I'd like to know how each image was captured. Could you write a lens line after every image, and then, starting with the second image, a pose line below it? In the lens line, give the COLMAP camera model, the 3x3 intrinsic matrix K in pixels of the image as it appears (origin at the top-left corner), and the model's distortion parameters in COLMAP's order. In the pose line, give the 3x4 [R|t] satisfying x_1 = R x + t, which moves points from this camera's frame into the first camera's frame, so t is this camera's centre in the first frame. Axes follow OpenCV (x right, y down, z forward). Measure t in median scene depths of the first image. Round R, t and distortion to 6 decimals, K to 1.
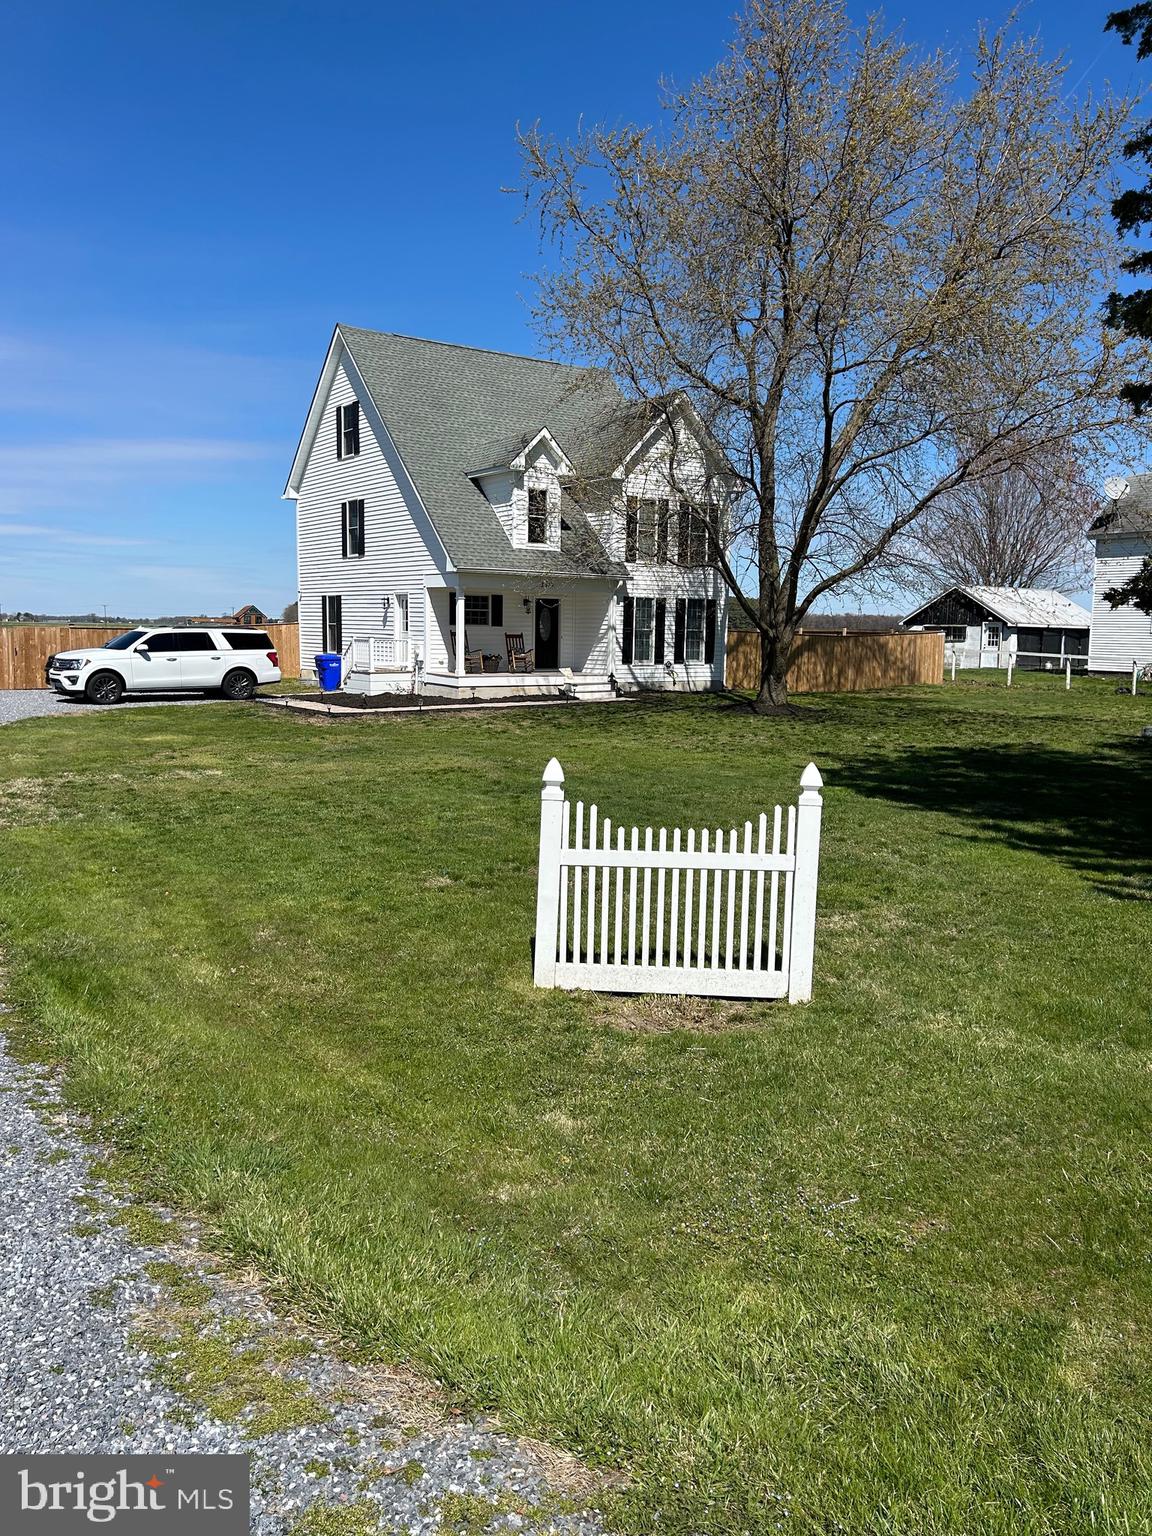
lens RADIAL K [[1143.6, 0, 576.0], [0, 1143.6, 768.0], [0, 0, 1]] dist [0.031035, -0.001599]
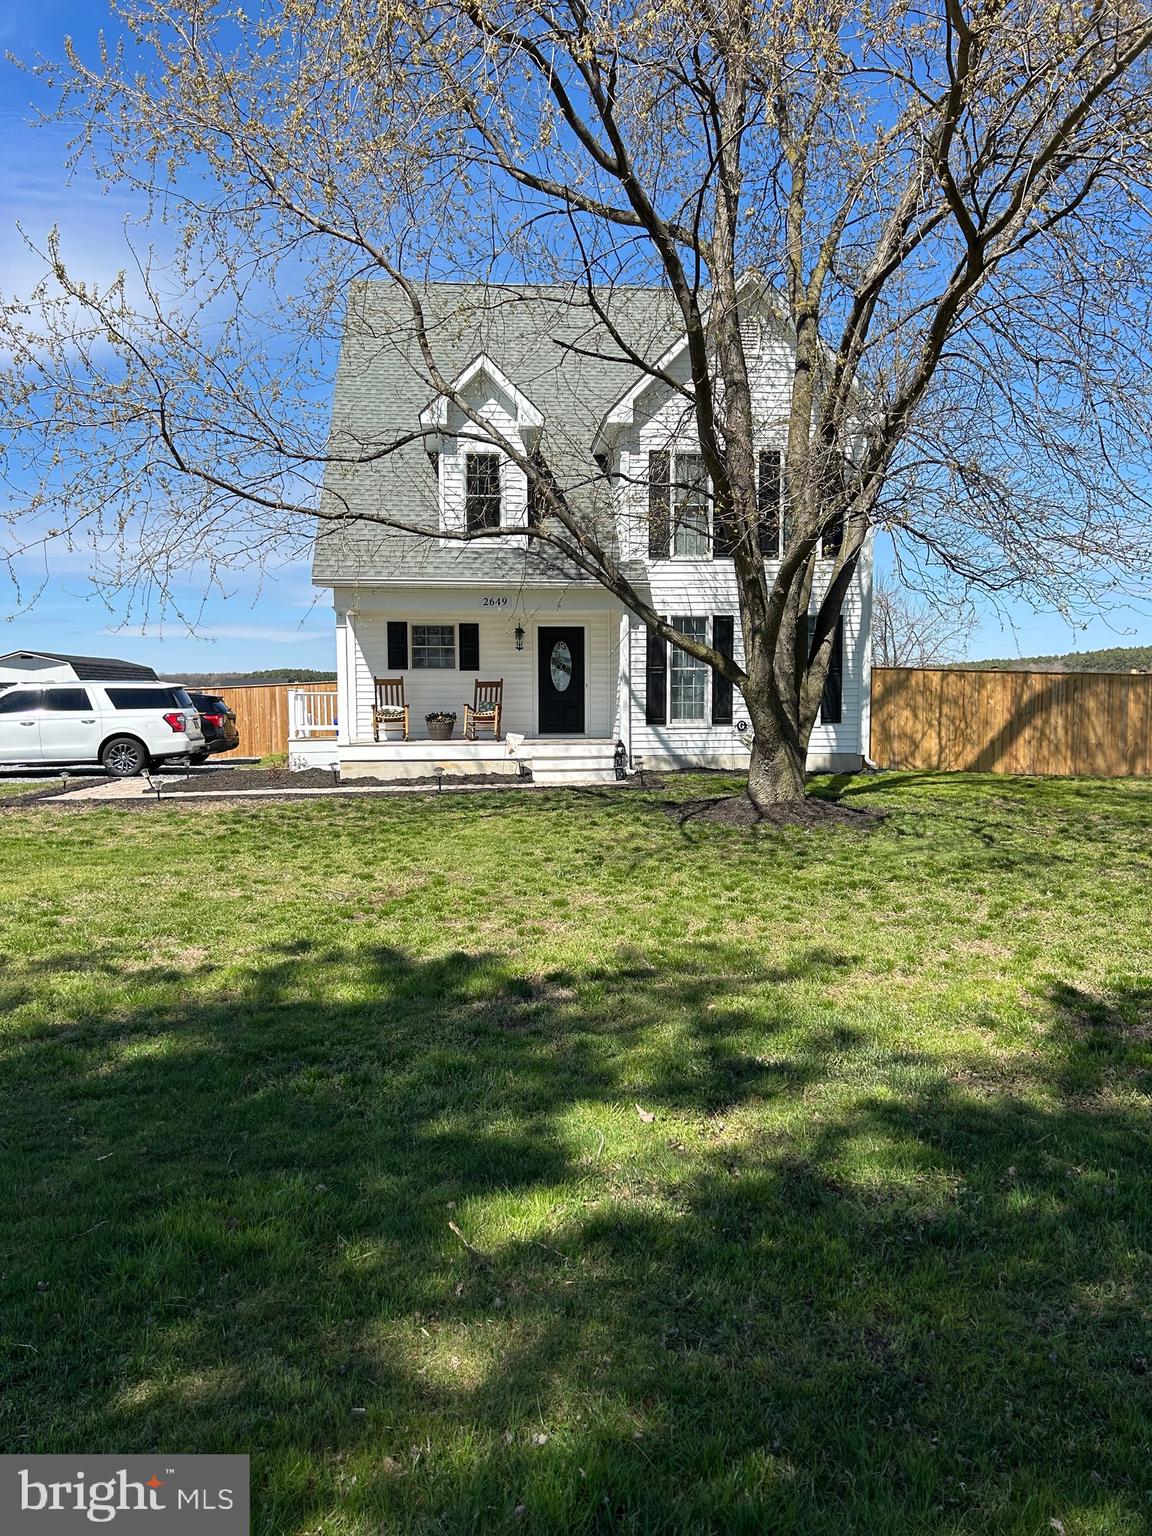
lens RADIAL K [[1143.6, 0, 576.0], [0, 1143.6, 768.0], [0, 0, 1]] dist [0.031035, -0.001599]
pose [[0.882492, 0.007969, -0.470259, 0.297570], [-0.039866, 0.997526, -0.057907, -0.031818], [0.468634, 0.069850, 0.880627, 0.451157]]
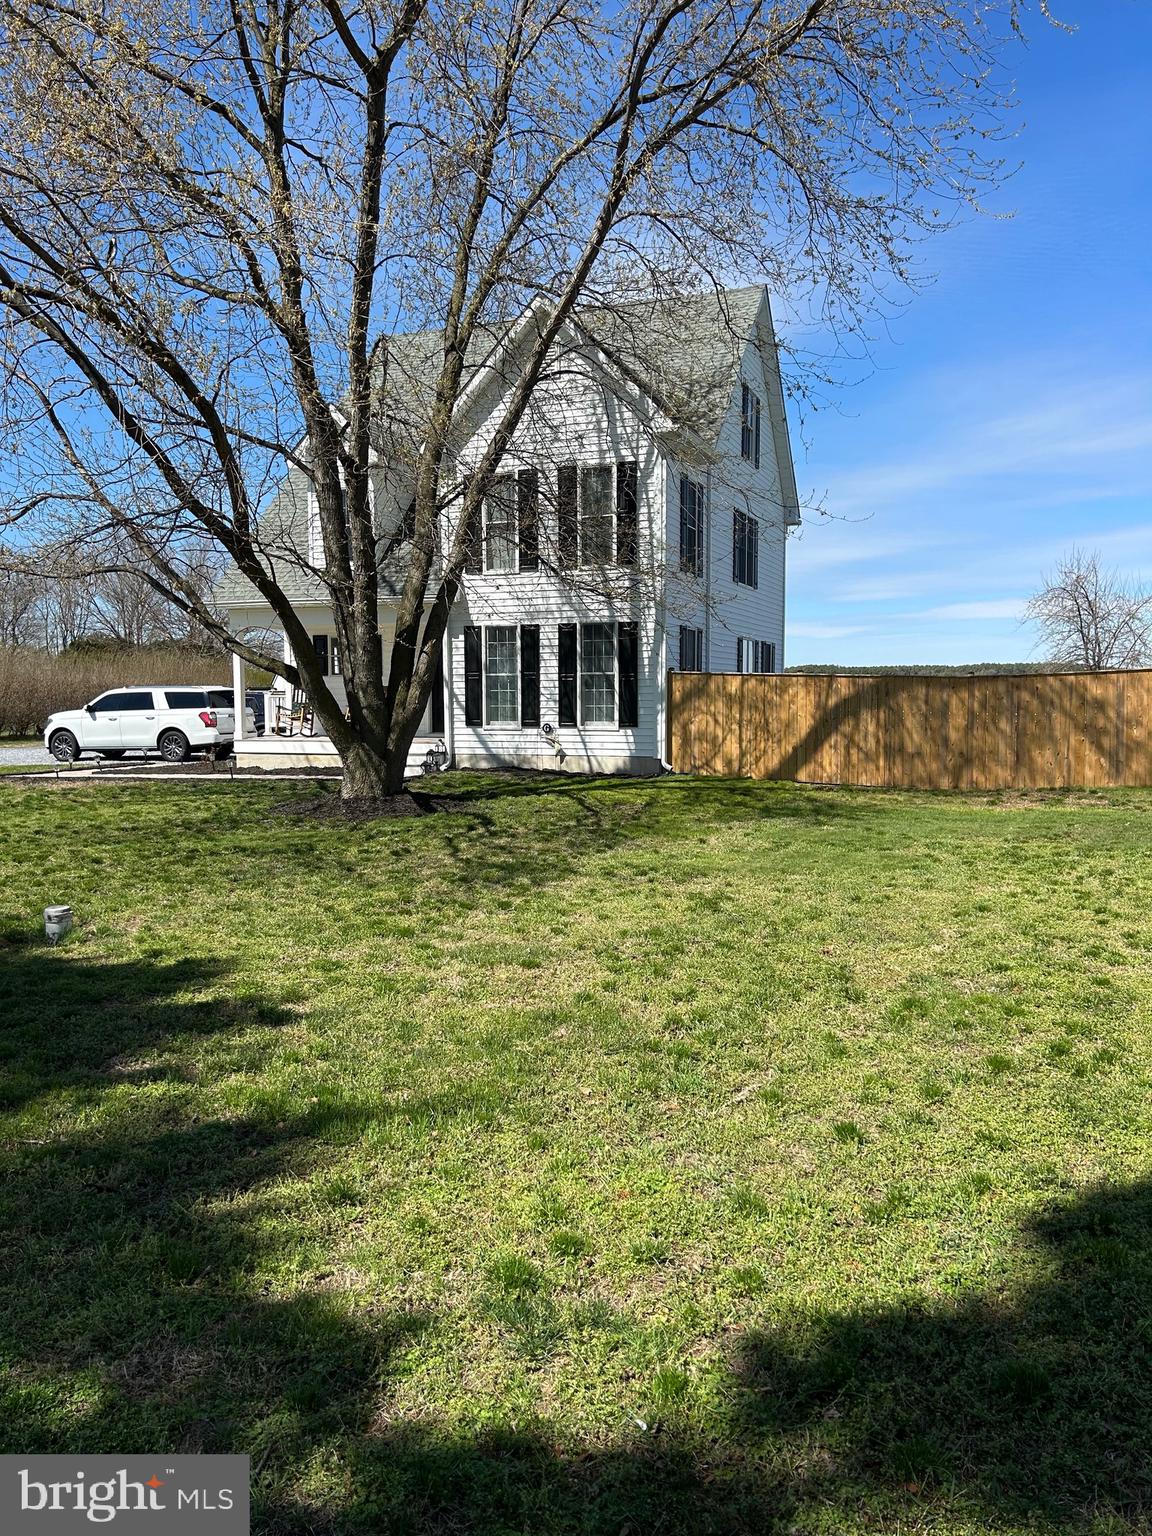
lens RADIAL K [[1143.6, 0, 576.0], [0, 1143.6, 768.0], [0, 0, 1]] dist [0.031035, -0.001599]
pose [[0.603292, 0.030749, -0.796928, 0.615613], [-0.086165, 0.995920, -0.026801, -0.054950], [0.792852, 0.084836, 0.603480, 0.654462]]
